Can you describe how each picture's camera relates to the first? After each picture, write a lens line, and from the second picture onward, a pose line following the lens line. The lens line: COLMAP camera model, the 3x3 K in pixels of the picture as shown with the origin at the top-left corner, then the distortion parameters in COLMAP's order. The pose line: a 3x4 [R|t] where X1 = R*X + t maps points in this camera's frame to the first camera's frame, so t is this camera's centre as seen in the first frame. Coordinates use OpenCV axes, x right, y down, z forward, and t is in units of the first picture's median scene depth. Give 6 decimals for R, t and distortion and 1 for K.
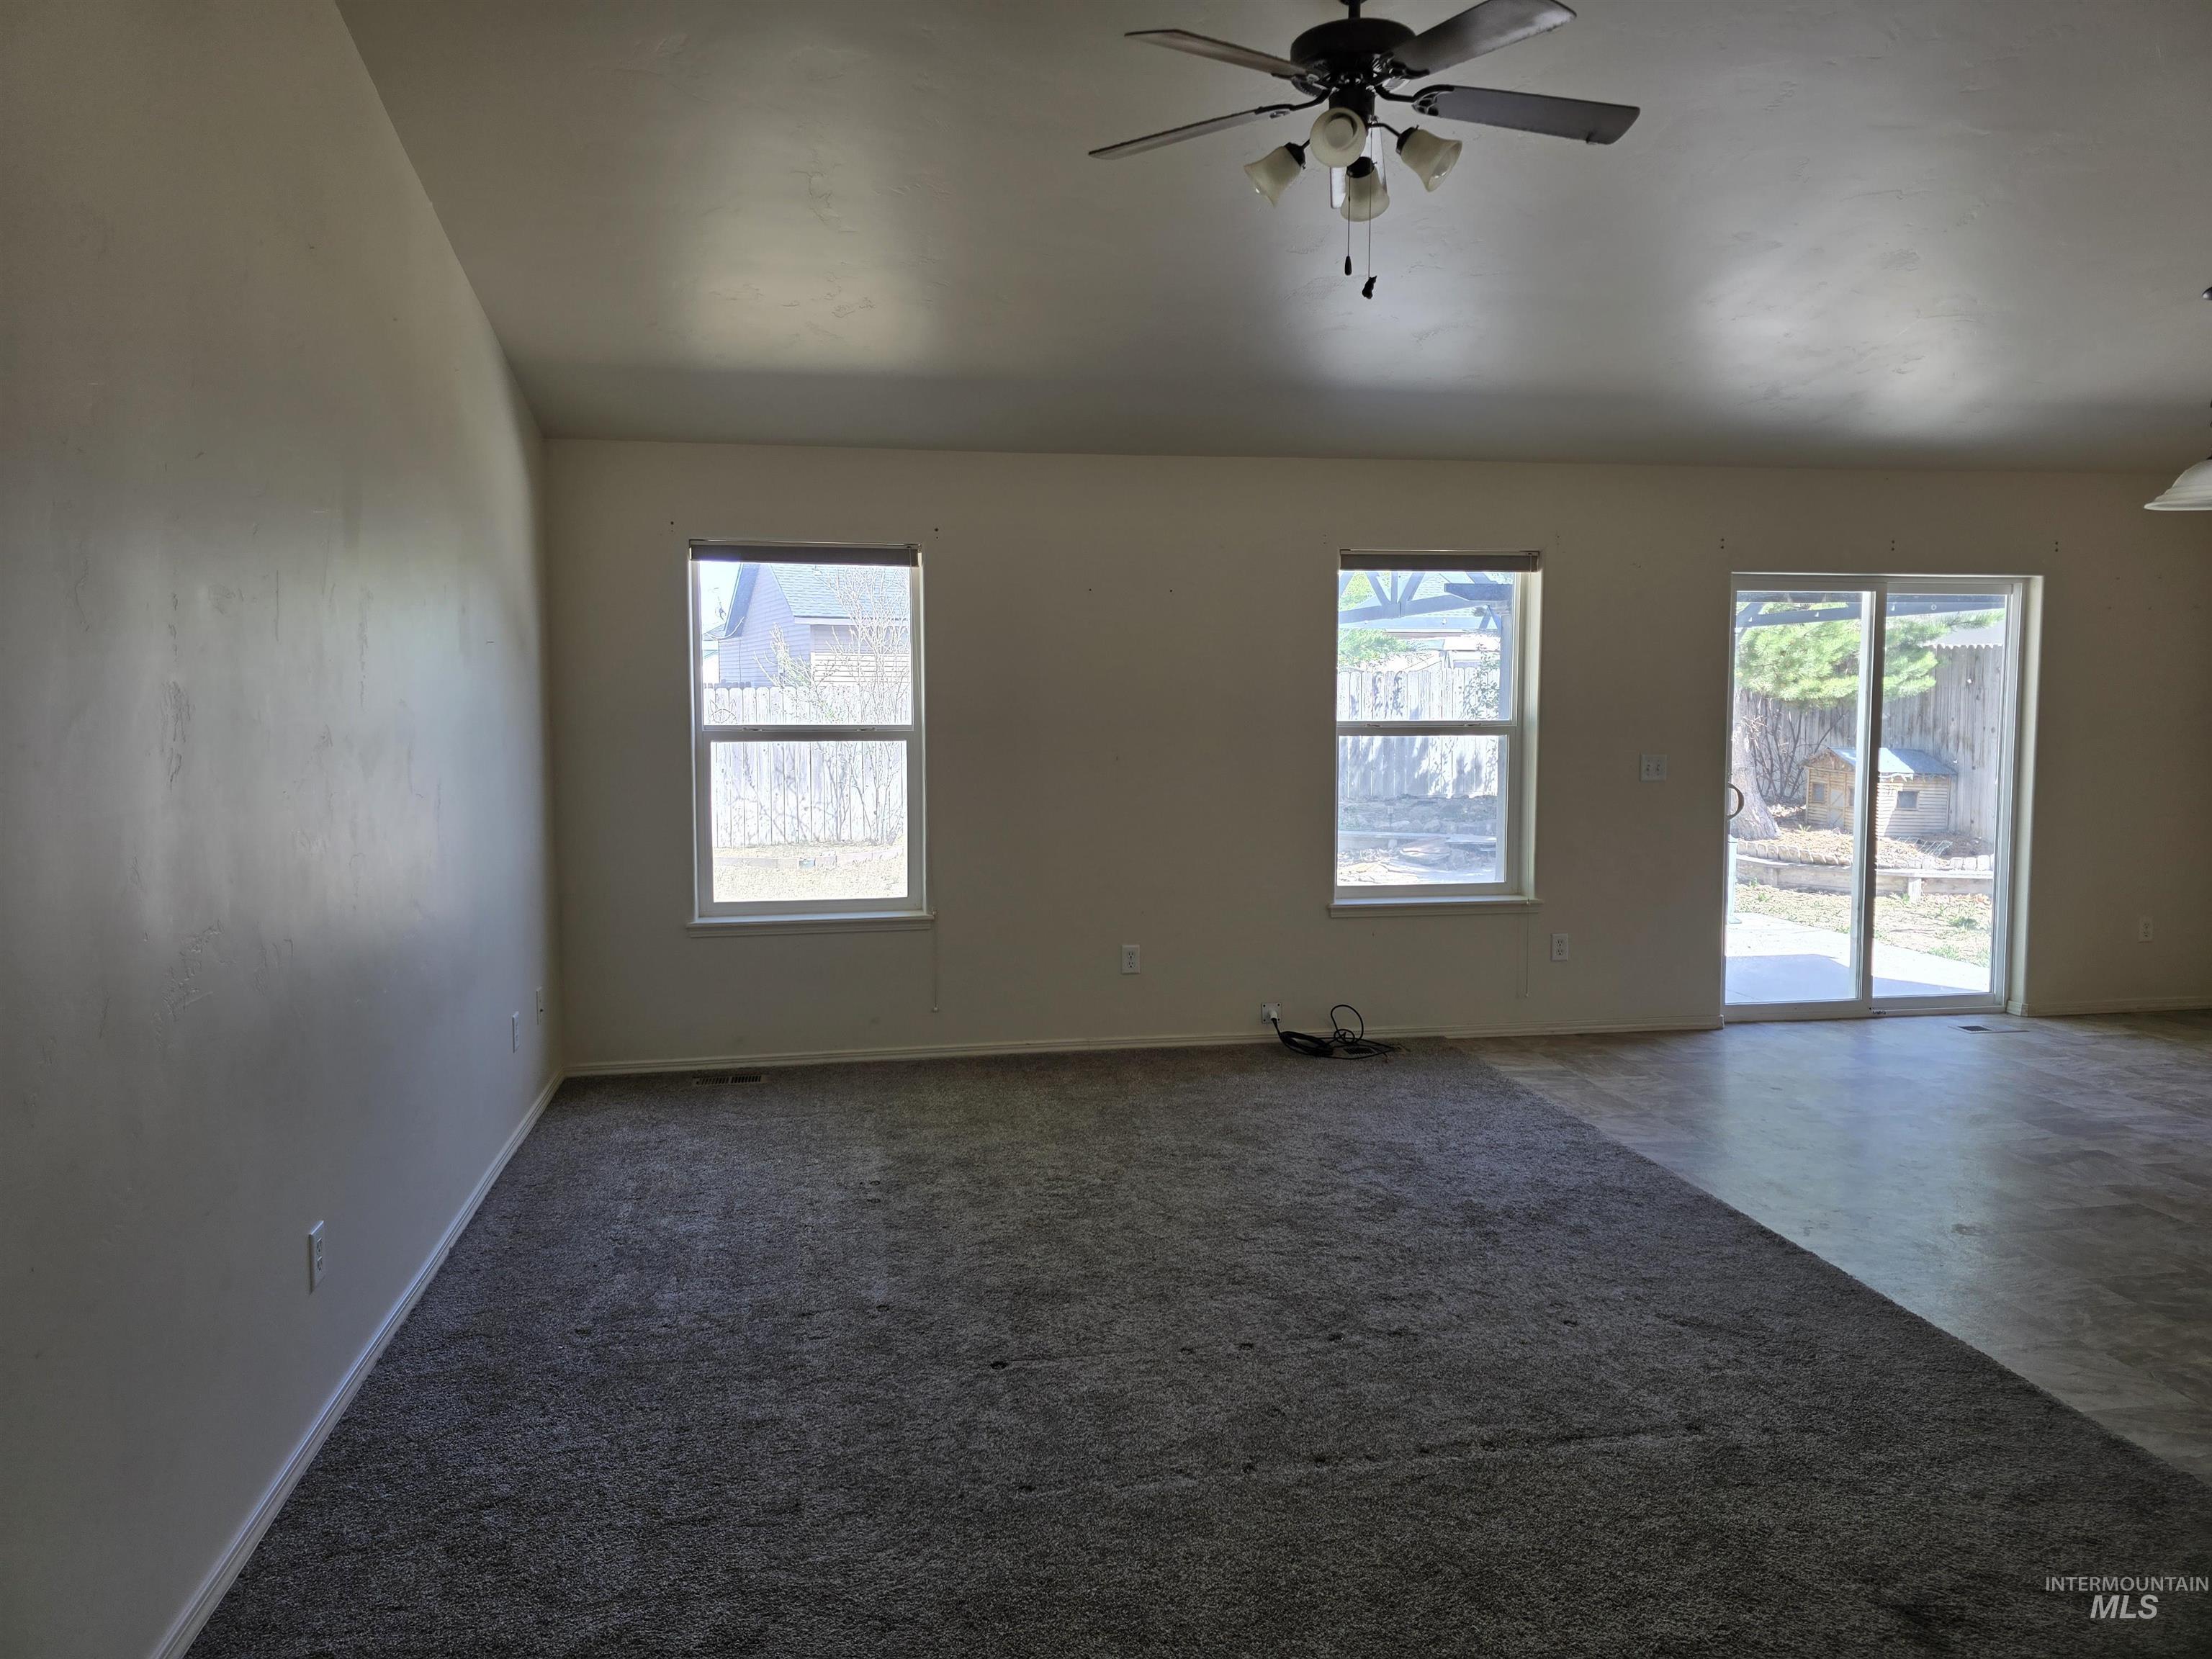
lens RADIAL K [[1459.1, 0, 1037.0], [0, 1459.1, 787.4], [0, 0, 1]] dist [-0.002465, -0.005312]
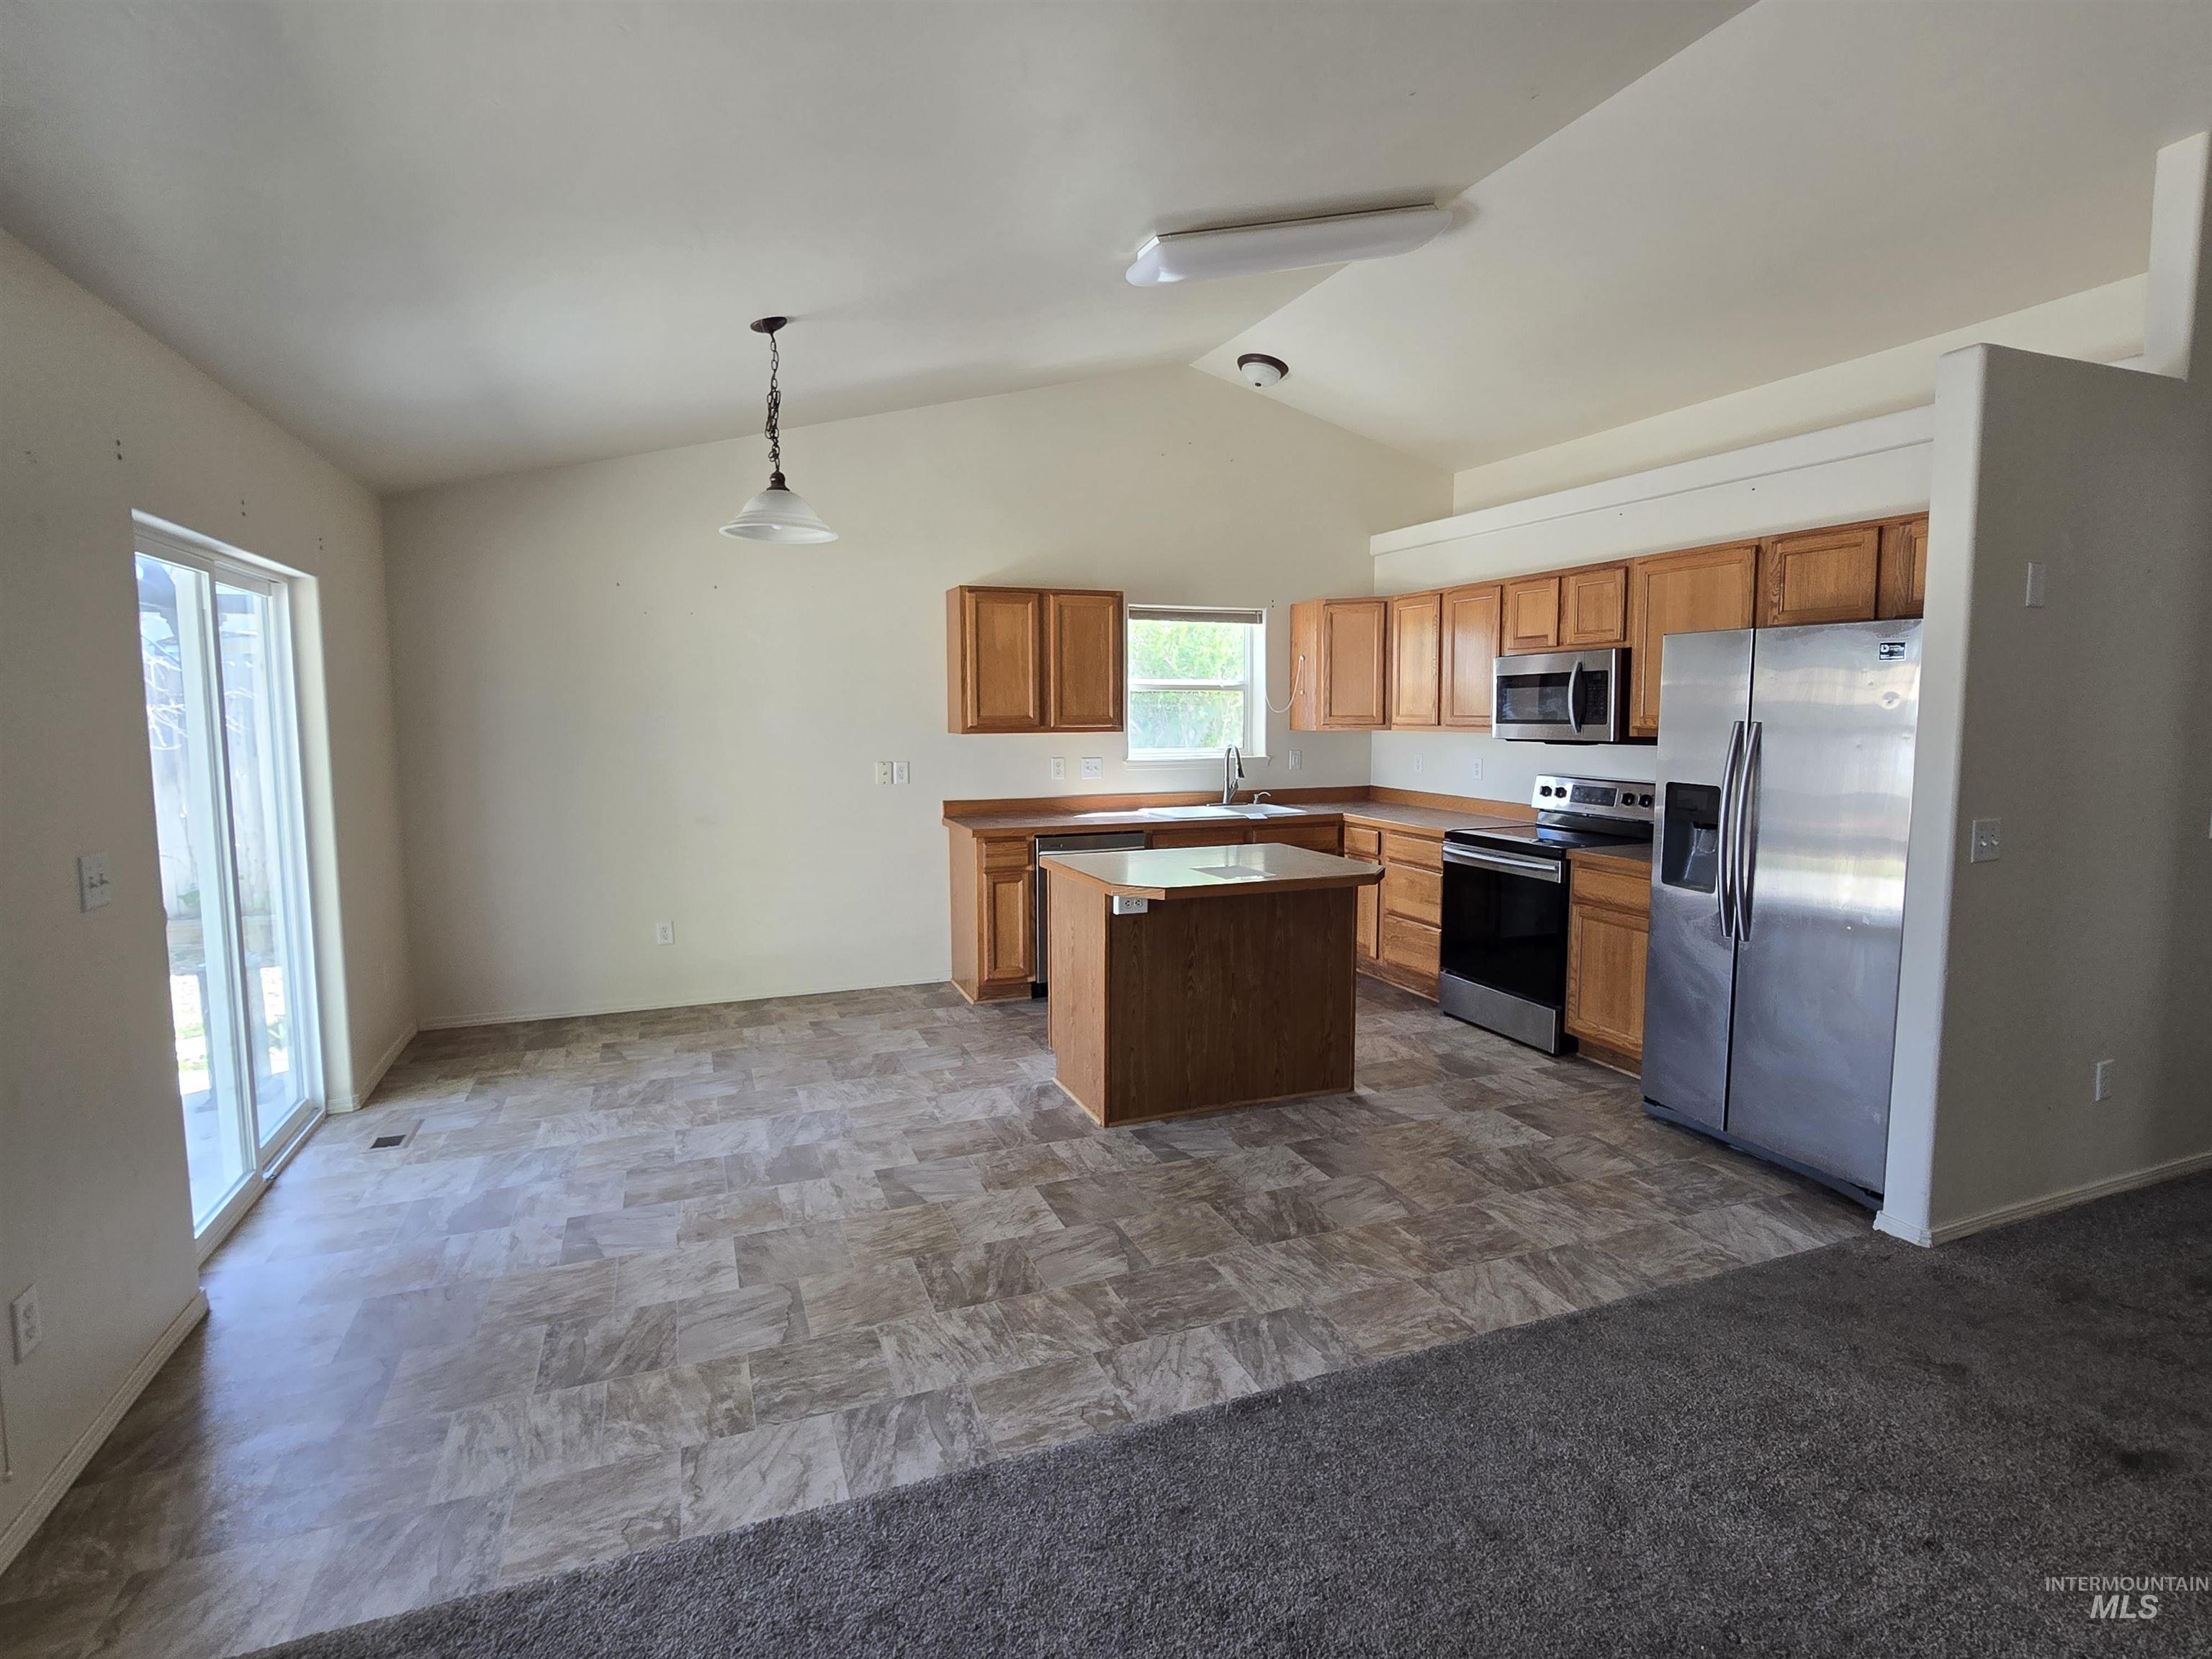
lens RADIAL K [[1103.4, 0, 1091.3], [0, 1103.4, 812.2], [0, 0, 1]] dist [-0.004356, 0.001127]
pose [[-0.230761, -0.086152, 0.969189, -0.015525], [0.077494, 0.991281, 0.106567, -0.047120], [-0.969920, 0.099698, -0.222073, 0.702132]]
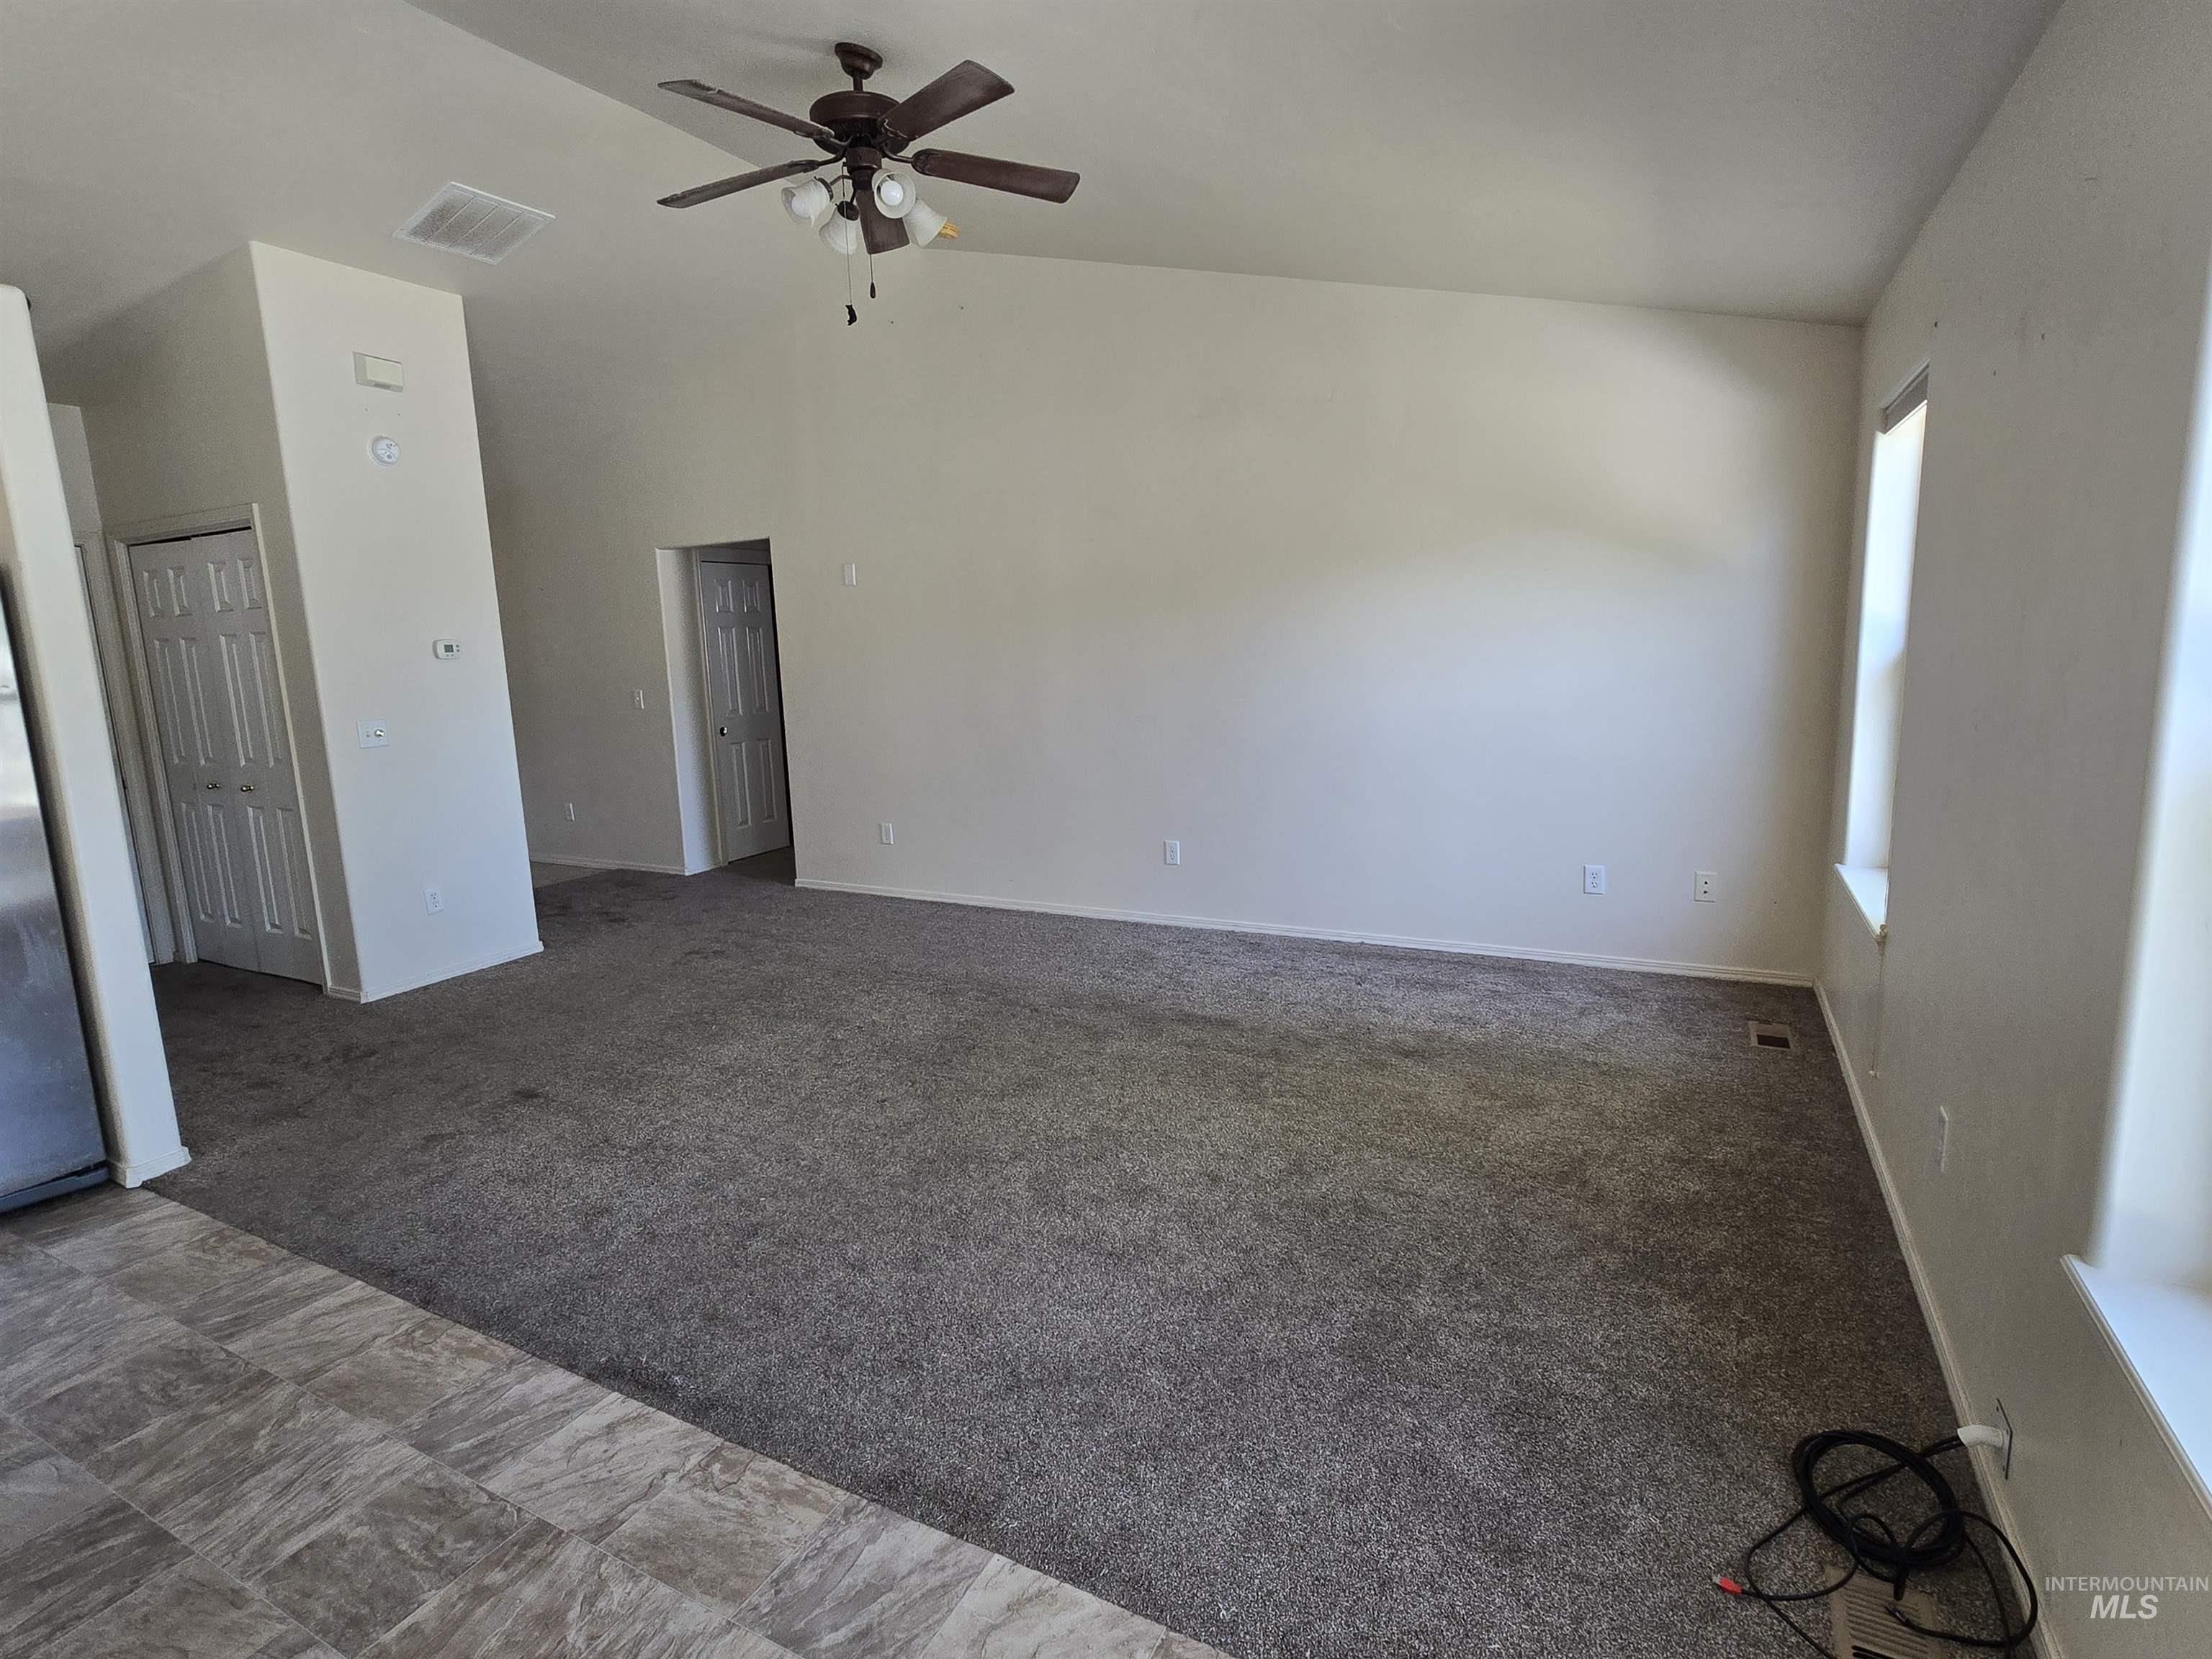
lens RADIAL K [[1103.4, 0, 1102.6], [0, 1103.4, 808.6], [0, 0, 1]] dist [-0.004356, 0.001127]
pose [[-0.580356, 0.160350, -0.798420, 0.526191], [-0.016919, 0.977837, 0.208681, -0.055239], [0.814187, 0.134617, -0.564781, 0.888861]]
